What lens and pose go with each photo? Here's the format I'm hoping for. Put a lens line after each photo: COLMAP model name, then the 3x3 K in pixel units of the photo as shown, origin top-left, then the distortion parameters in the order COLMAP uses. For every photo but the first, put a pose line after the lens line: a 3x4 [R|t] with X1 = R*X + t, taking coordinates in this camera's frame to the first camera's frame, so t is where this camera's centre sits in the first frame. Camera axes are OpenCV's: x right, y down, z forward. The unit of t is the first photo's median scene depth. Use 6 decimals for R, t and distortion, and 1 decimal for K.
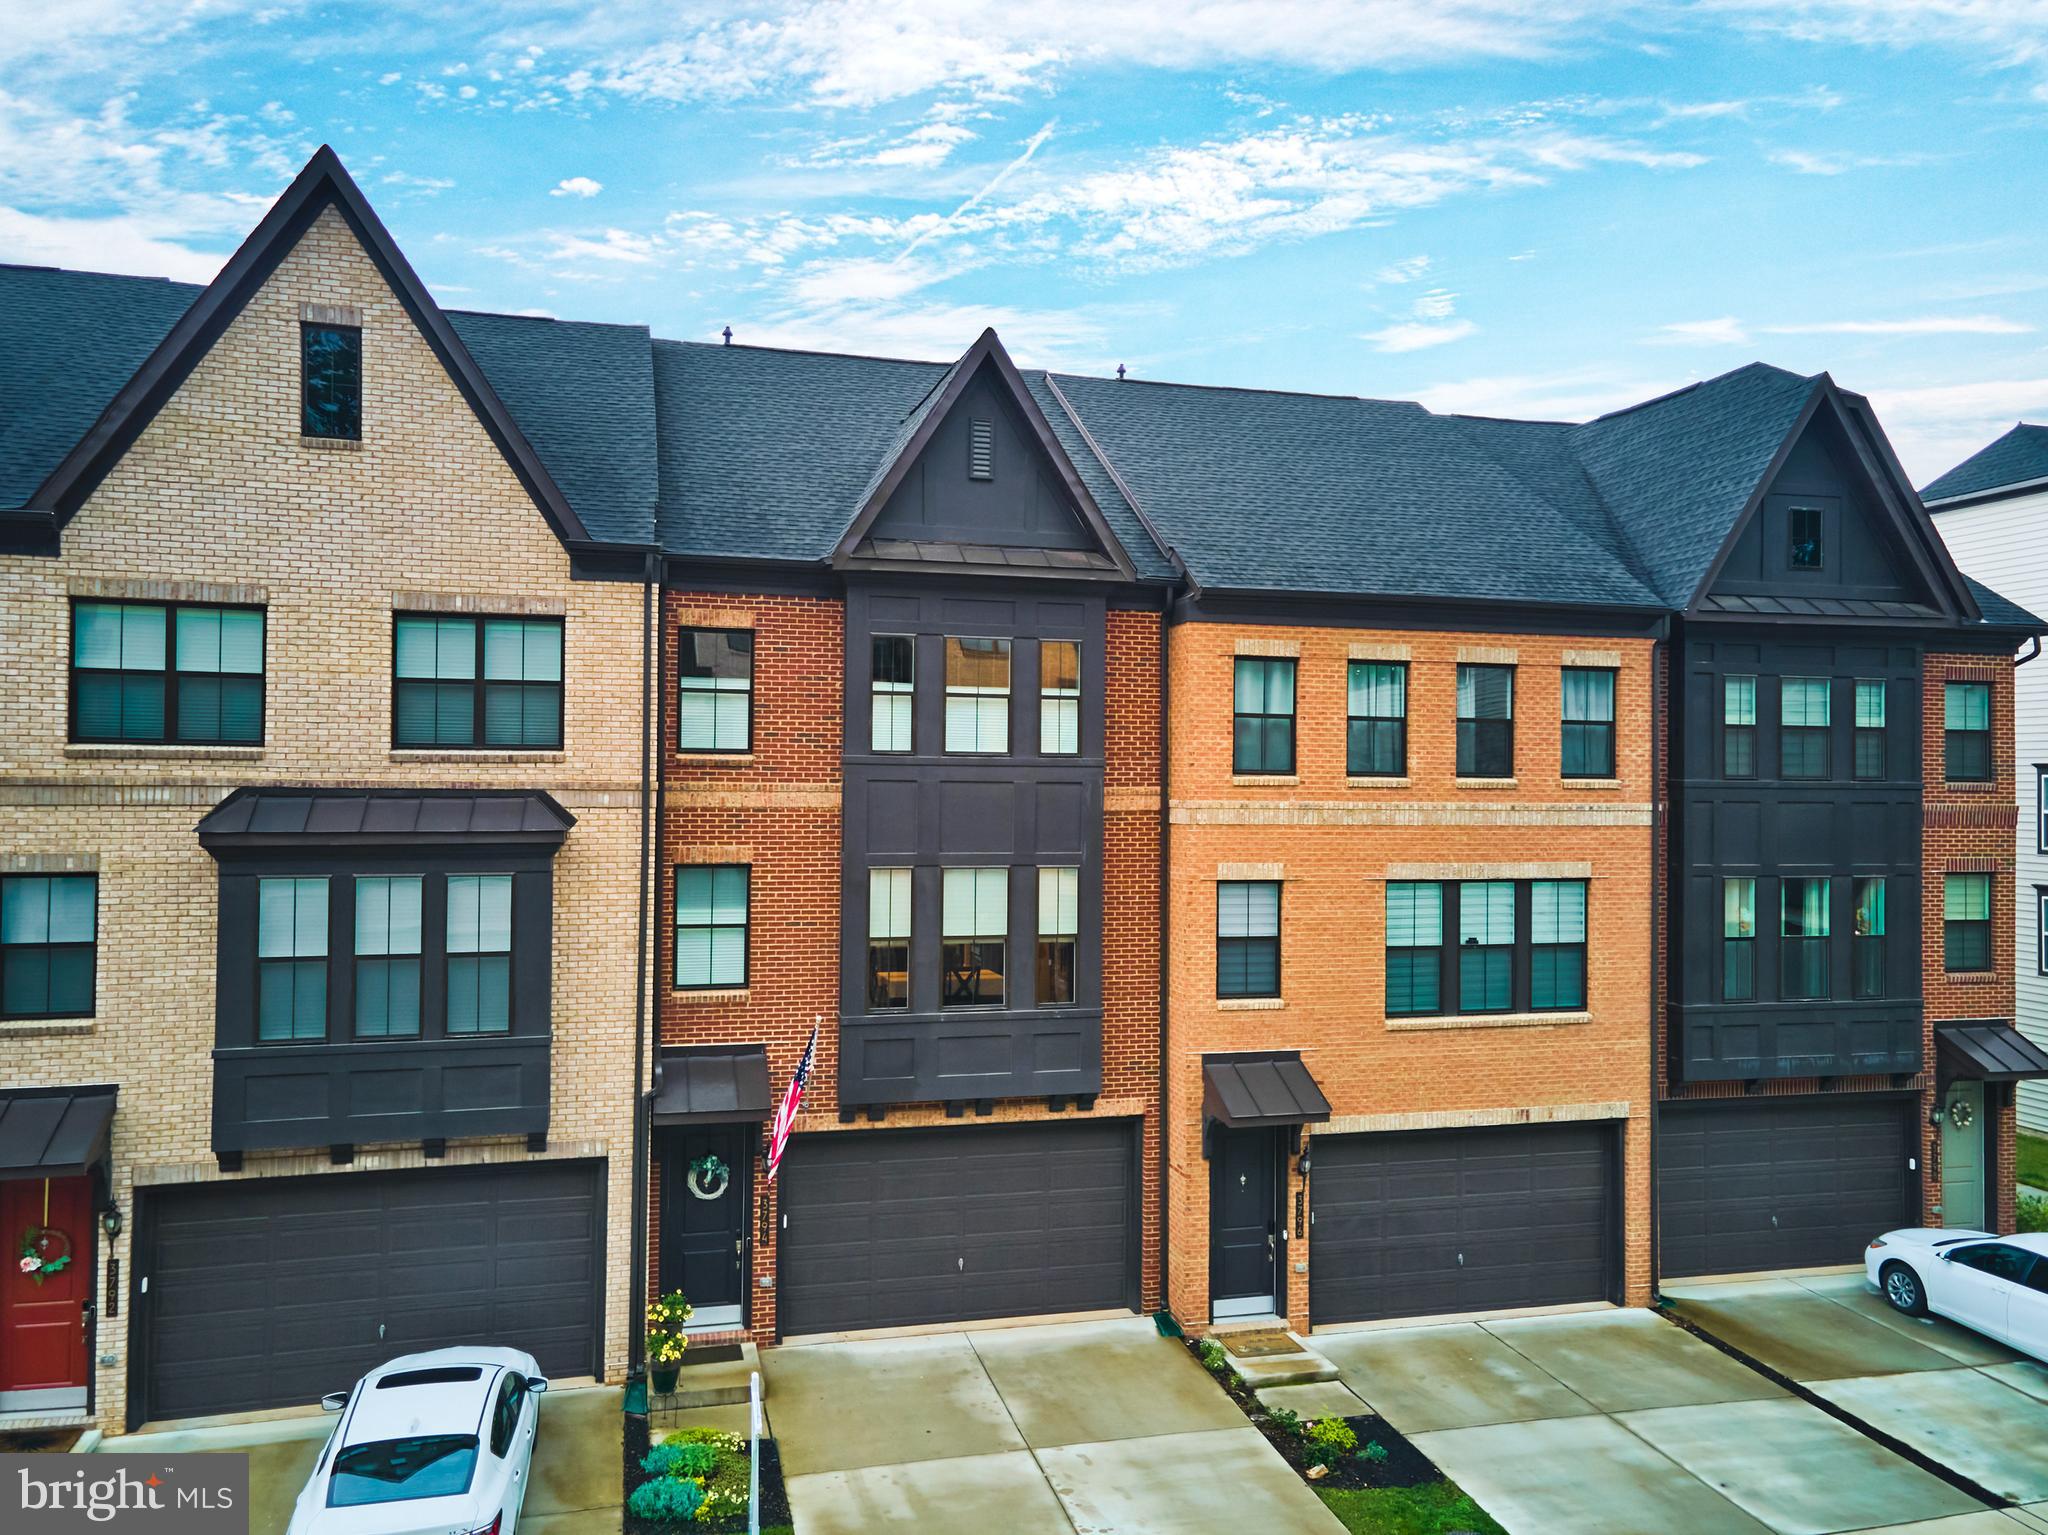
lens RADIAL K [[1480.1, 0, 1006.0], [0, 1480.1, 764.3], [0, 0, 1]] dist [0.030462, 0.022357]
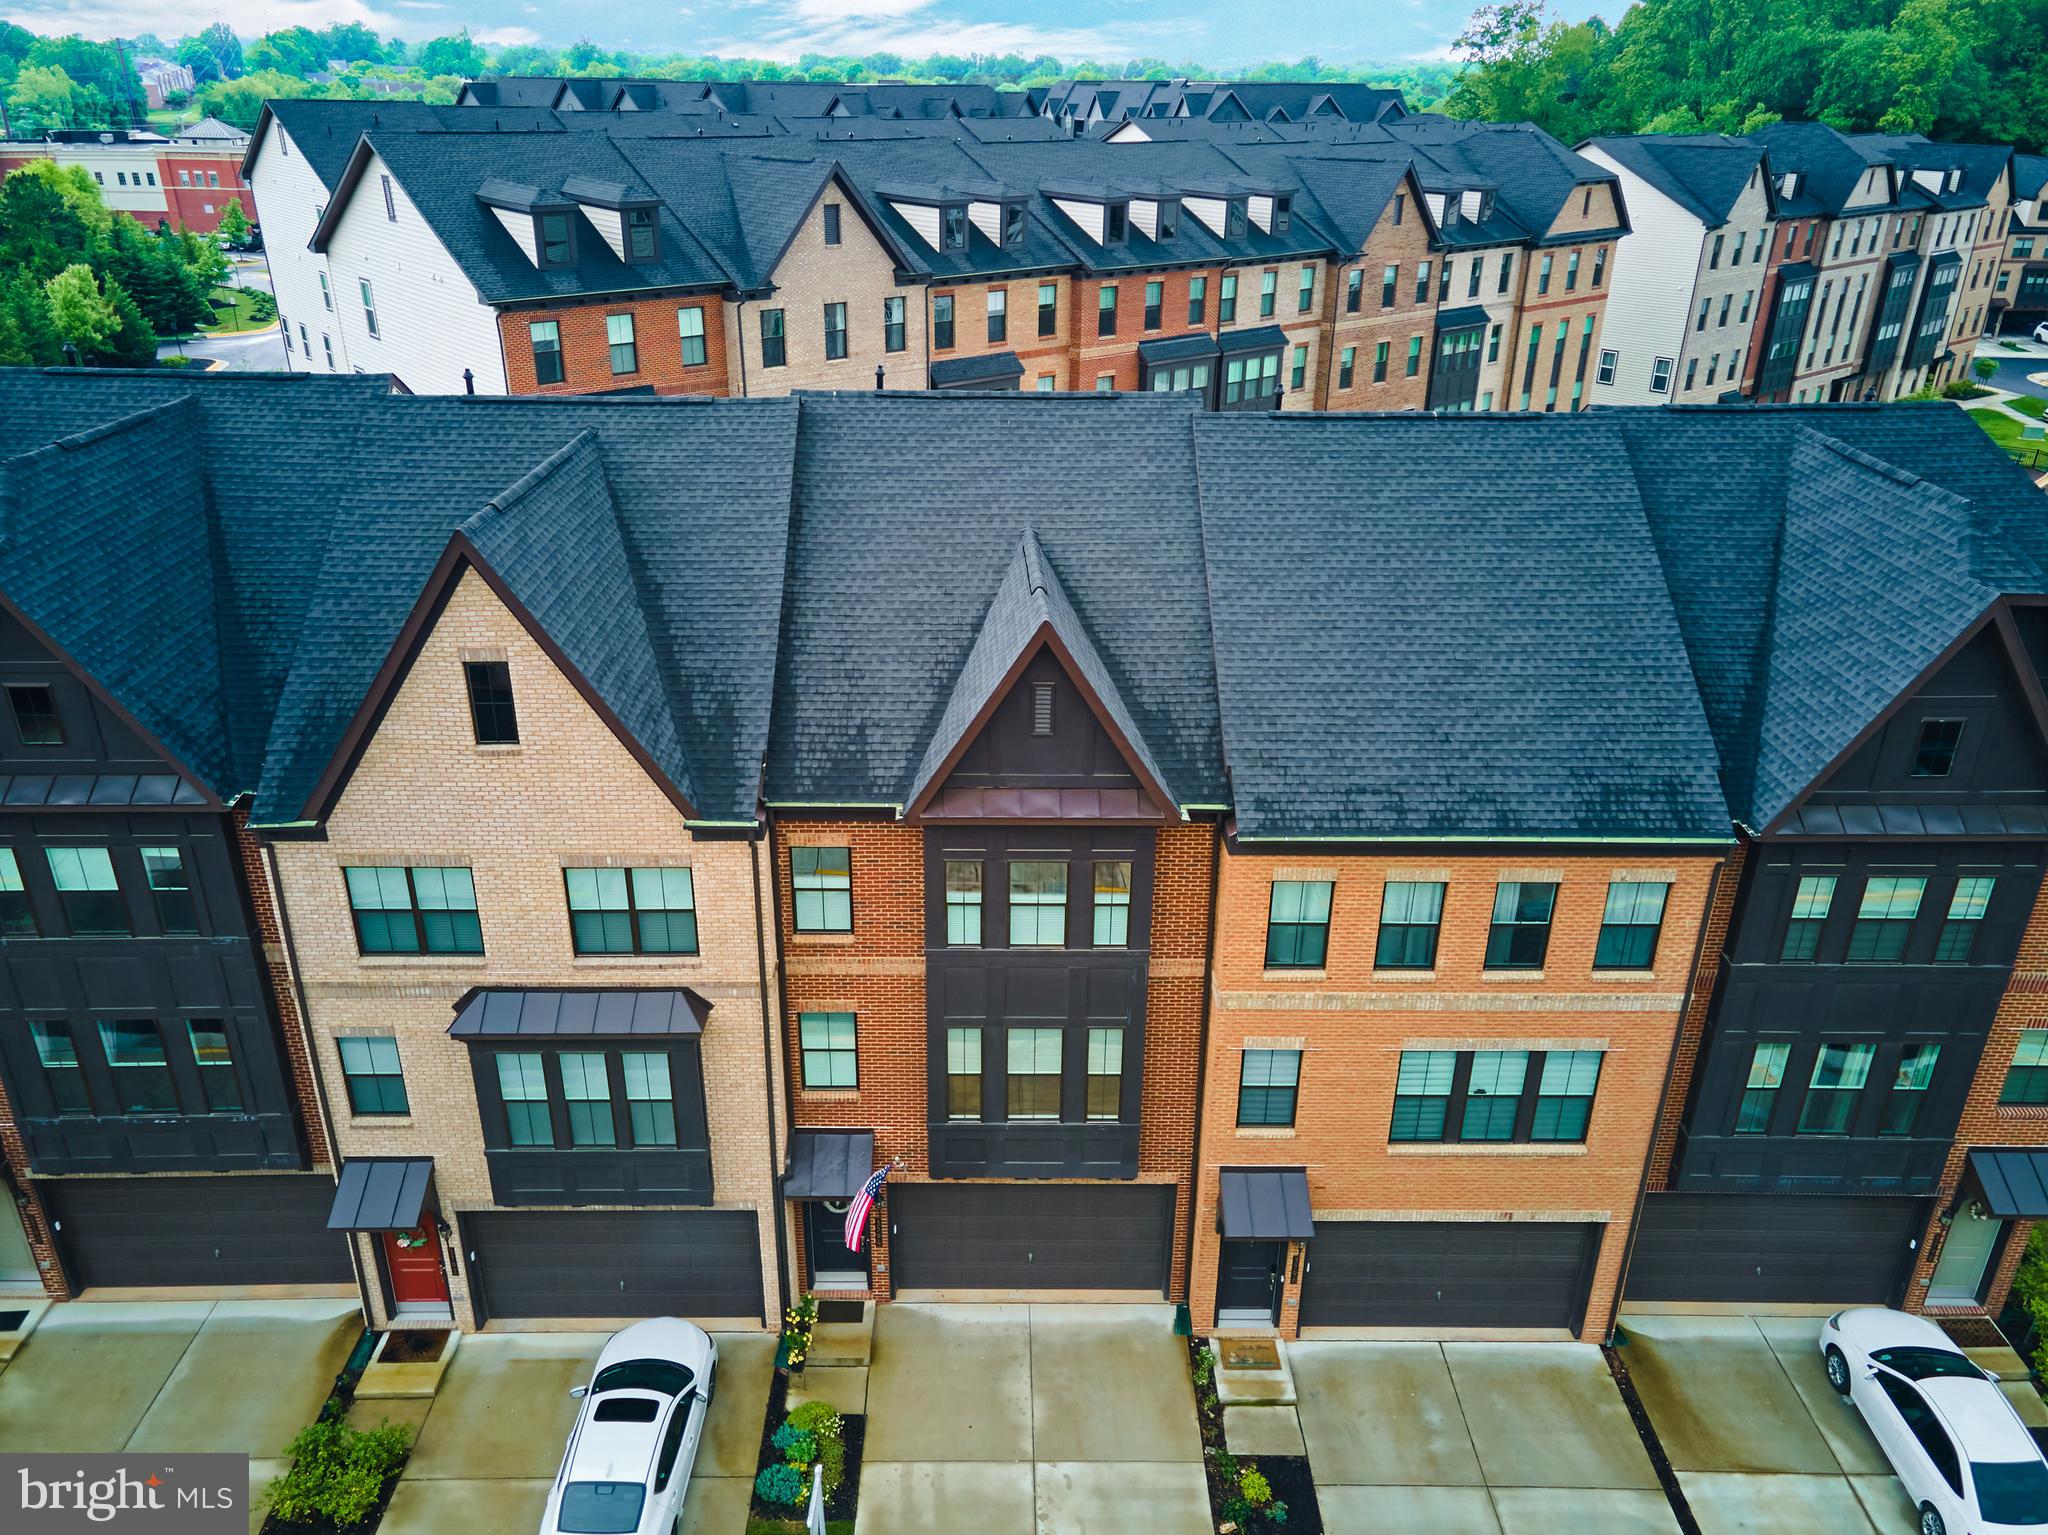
lens RADIAL K [[1480.1, 0, 1007.5], [0, 1480.1, 763.7], [0, 0, 1]] dist [0.030462, 0.022357]
pose [[0.968786, 0.102758, -0.225598, 0.211141], [0.003945, 0.903537, 0.428493, -0.651762], [0.247867, -0.416008, 0.874928, 0.017305]]
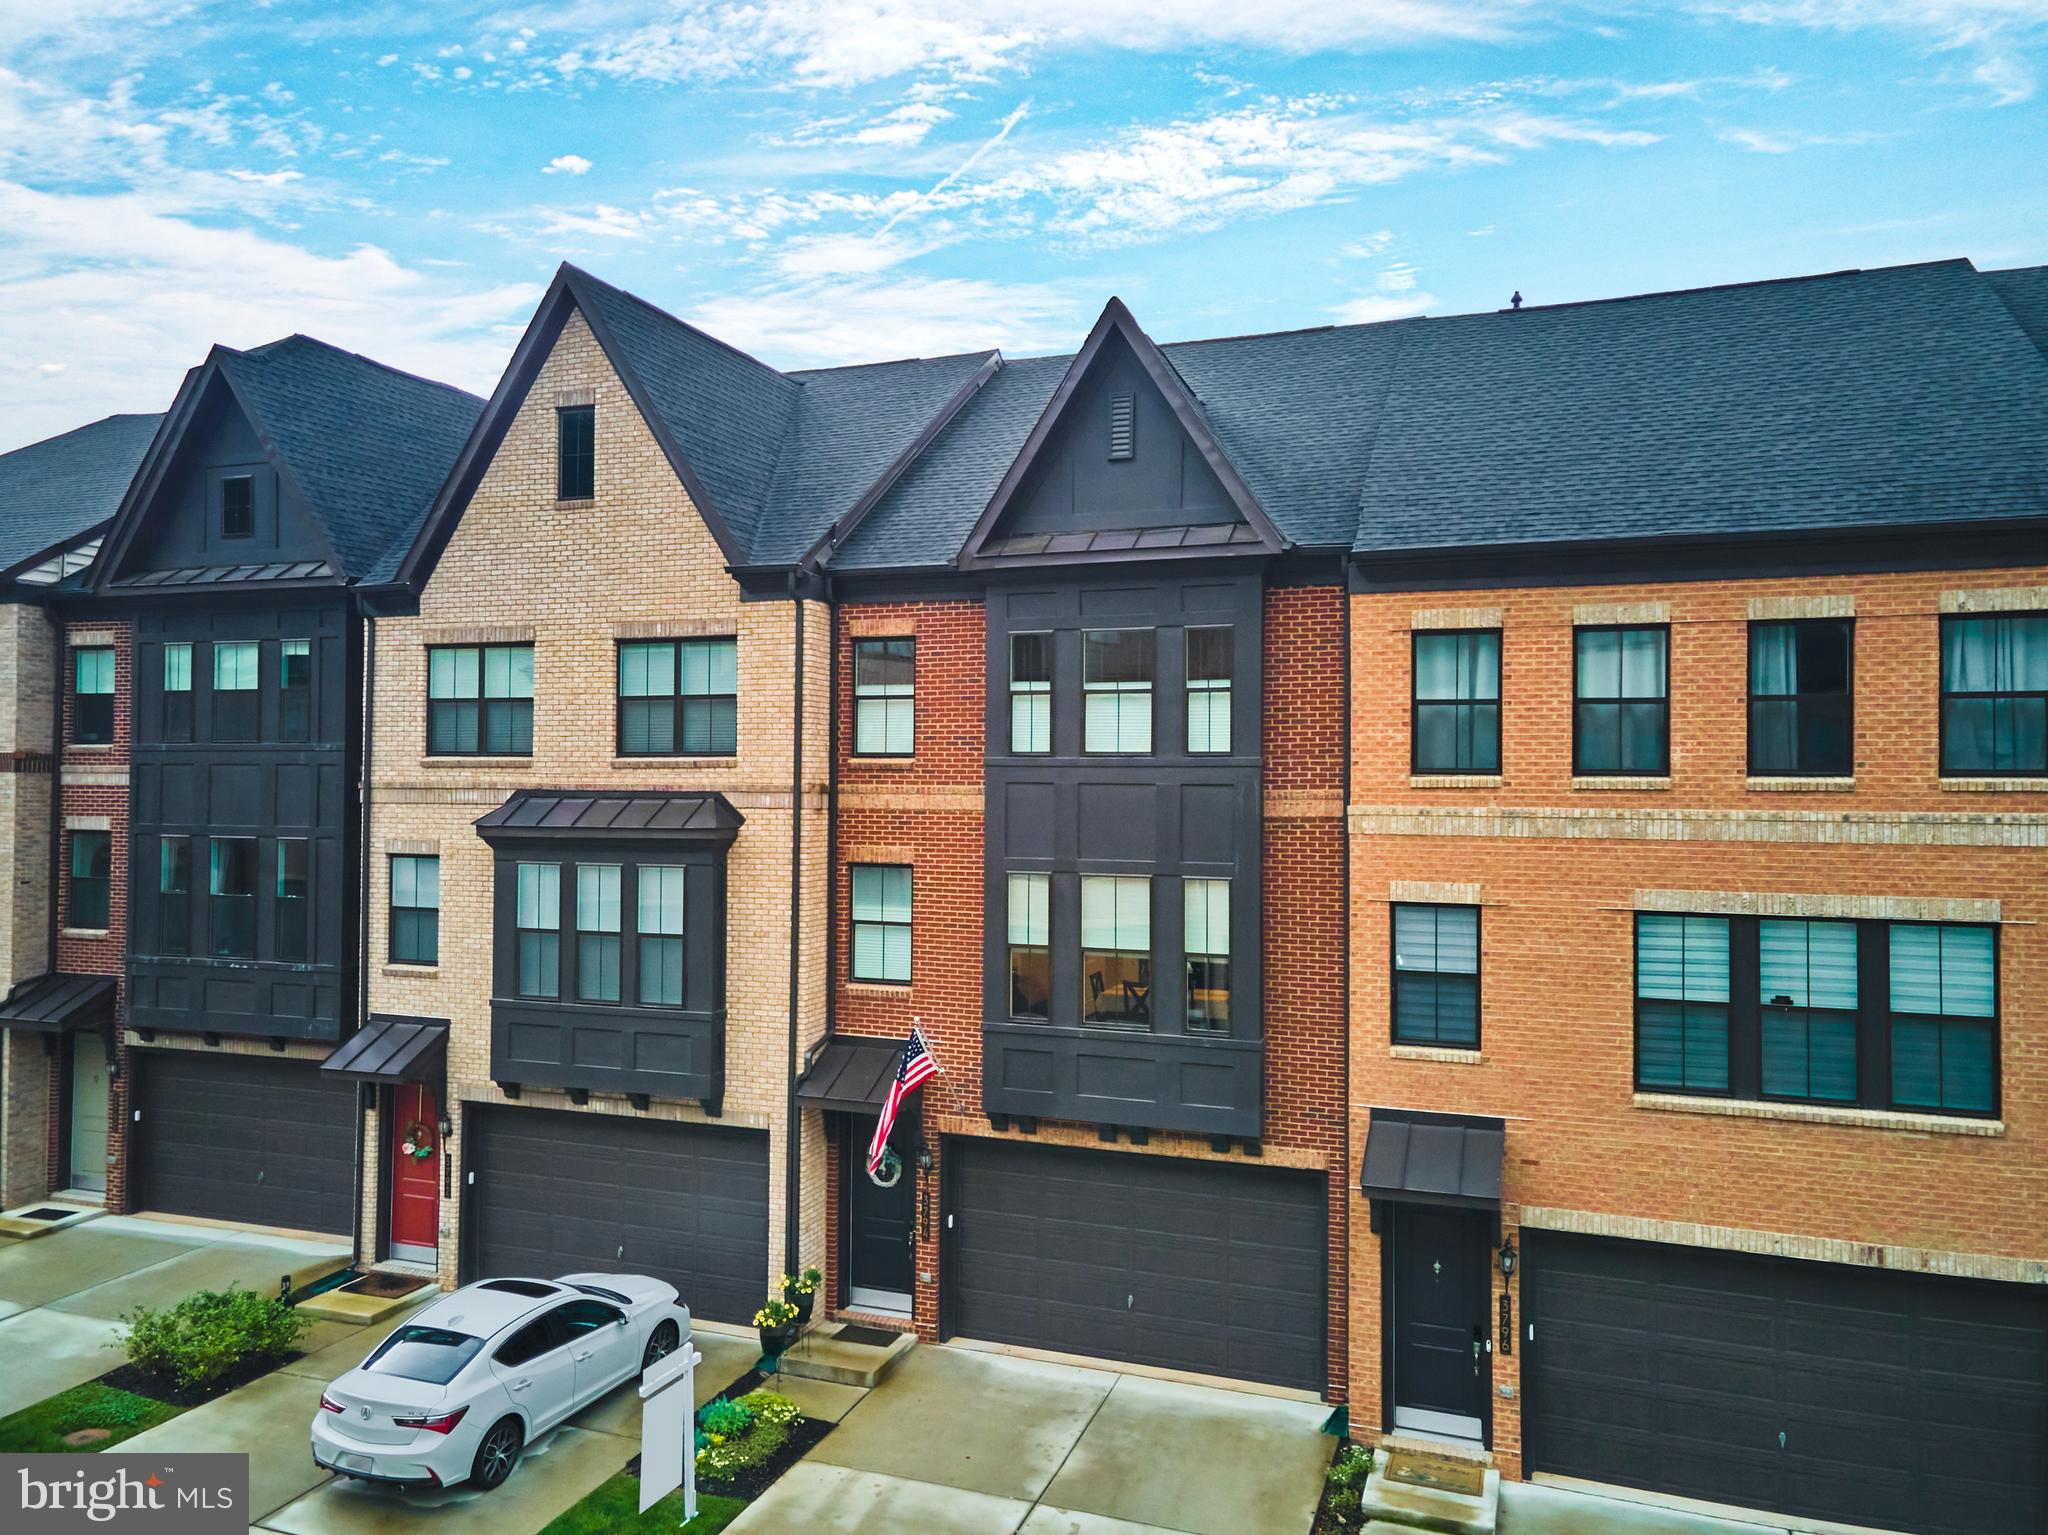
lens RADIAL K [[1480.1, 0, 1011.7], [0, 1480.1, 764.1], [0, 0, 1]] dist [0.030462, 0.022357]
pose [[0.816866, -0.011555, -0.576711, 0.467132], [0.007383, 0.999927, -0.009577, 0.007809], [0.576780, 0.003565, 0.816892, 0.199240]]
